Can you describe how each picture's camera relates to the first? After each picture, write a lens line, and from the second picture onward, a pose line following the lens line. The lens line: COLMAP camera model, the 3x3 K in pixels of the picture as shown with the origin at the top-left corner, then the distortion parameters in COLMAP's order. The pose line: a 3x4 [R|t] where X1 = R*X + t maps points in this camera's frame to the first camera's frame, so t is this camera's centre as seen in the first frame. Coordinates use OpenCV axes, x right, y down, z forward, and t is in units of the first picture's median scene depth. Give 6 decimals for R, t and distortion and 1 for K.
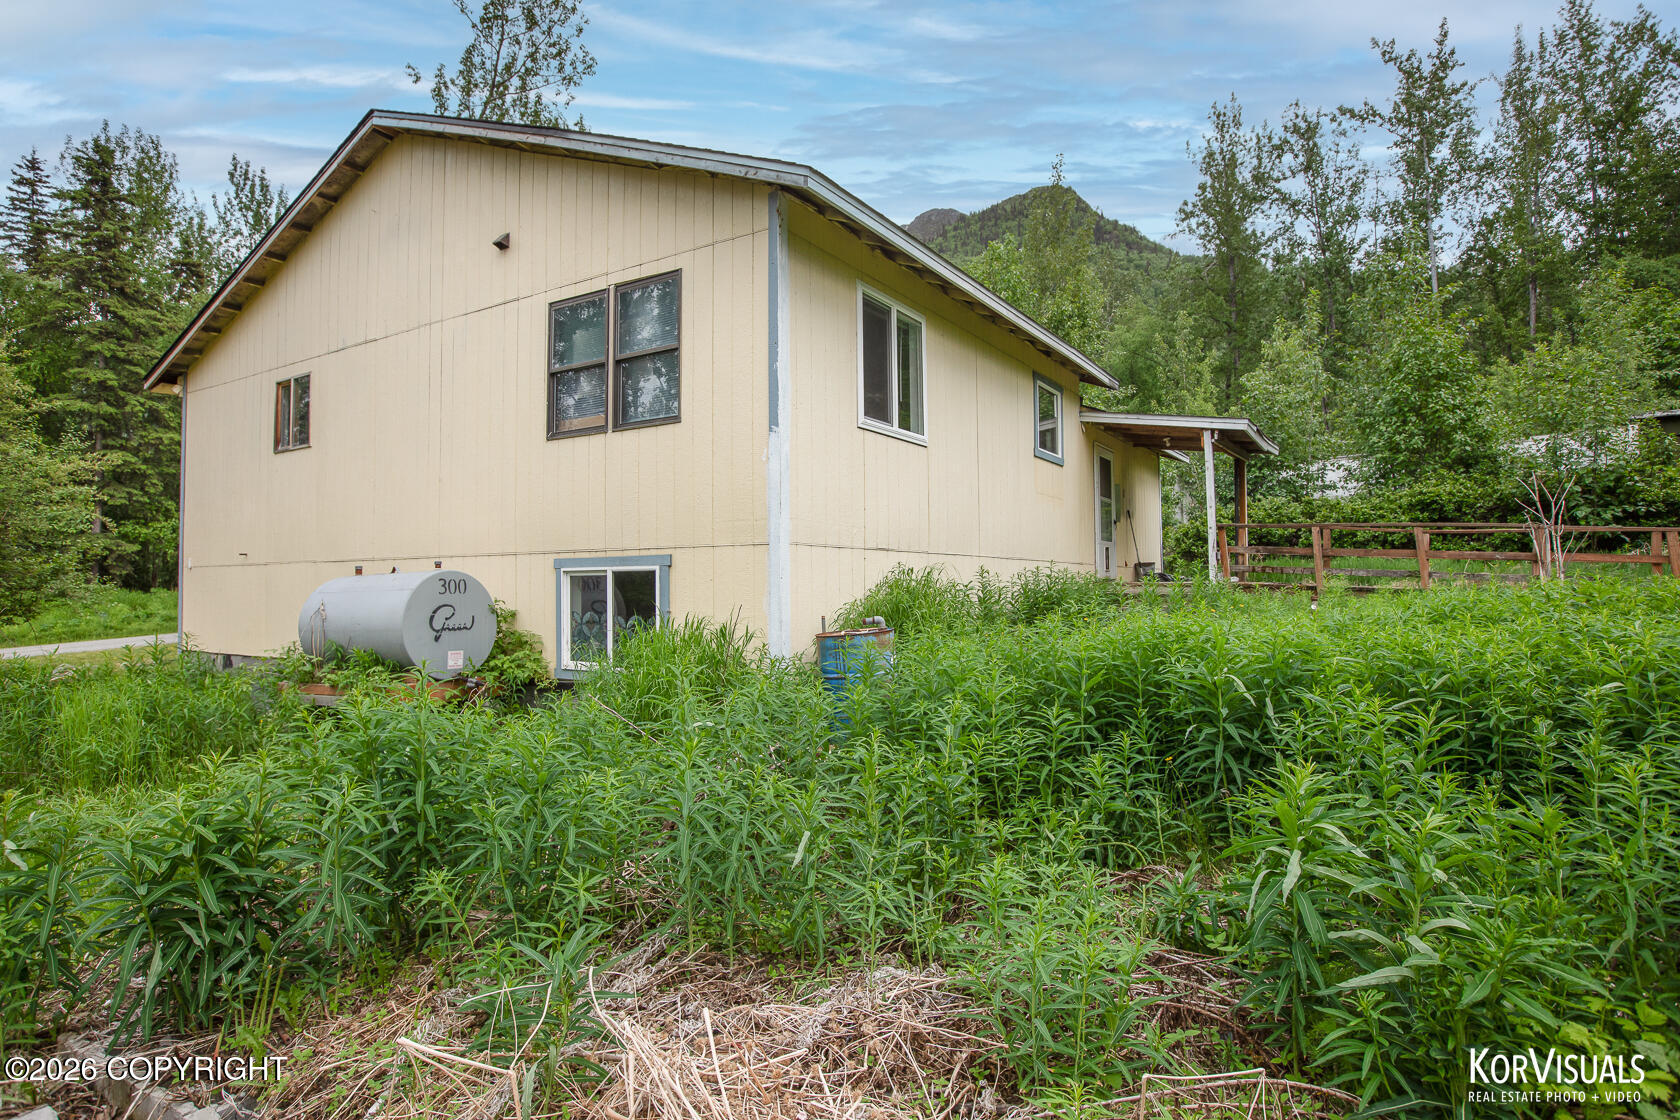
lens RADIAL K [[913.7, 0, 838.6], [0, 913.7, 561.9], [0, 0, 1]] dist [0.002191, 0.000096]
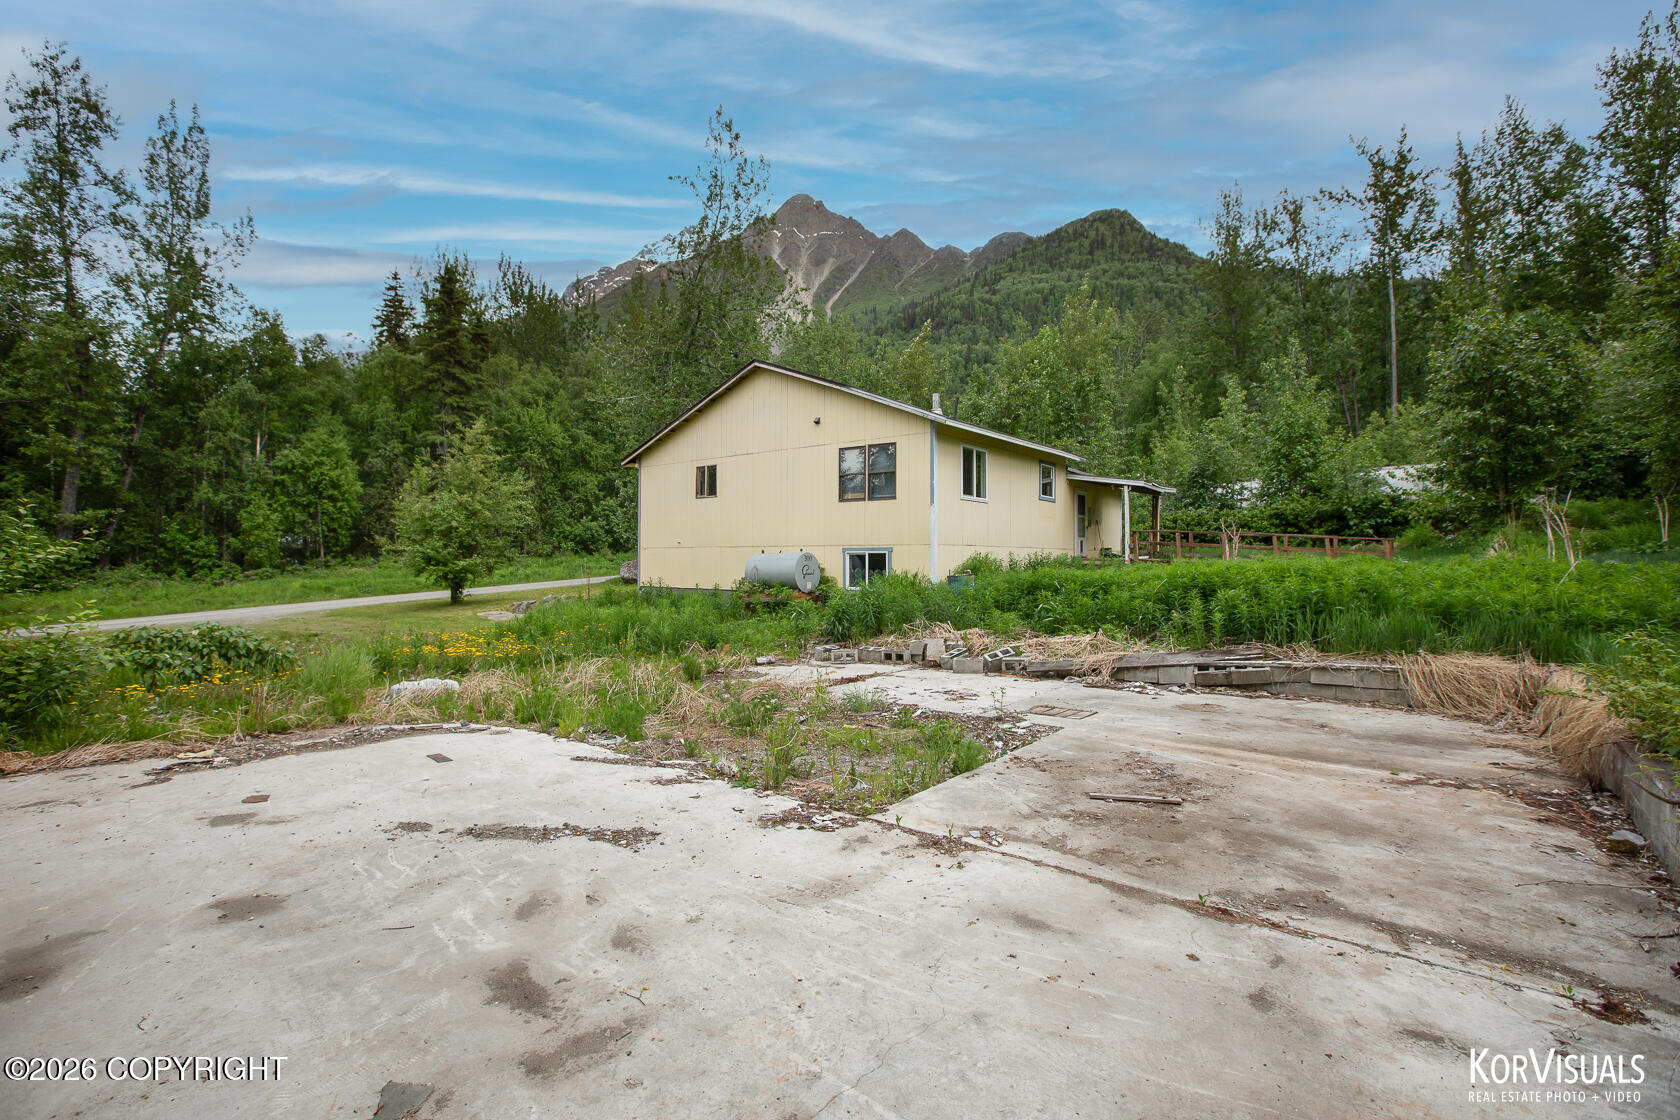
lens RADIAL K [[773.2, 0, 839.8], [0, 773.2, 559.8], [0, 0, 1]] dist [-0.001860, 0.000628]
pose [[0.994736, 0.007704, -0.102182, -0.038216], [-0.004759, 0.999567, 0.029037, -0.013973], [0.102362, -0.028398, 0.994342, -0.499310]]
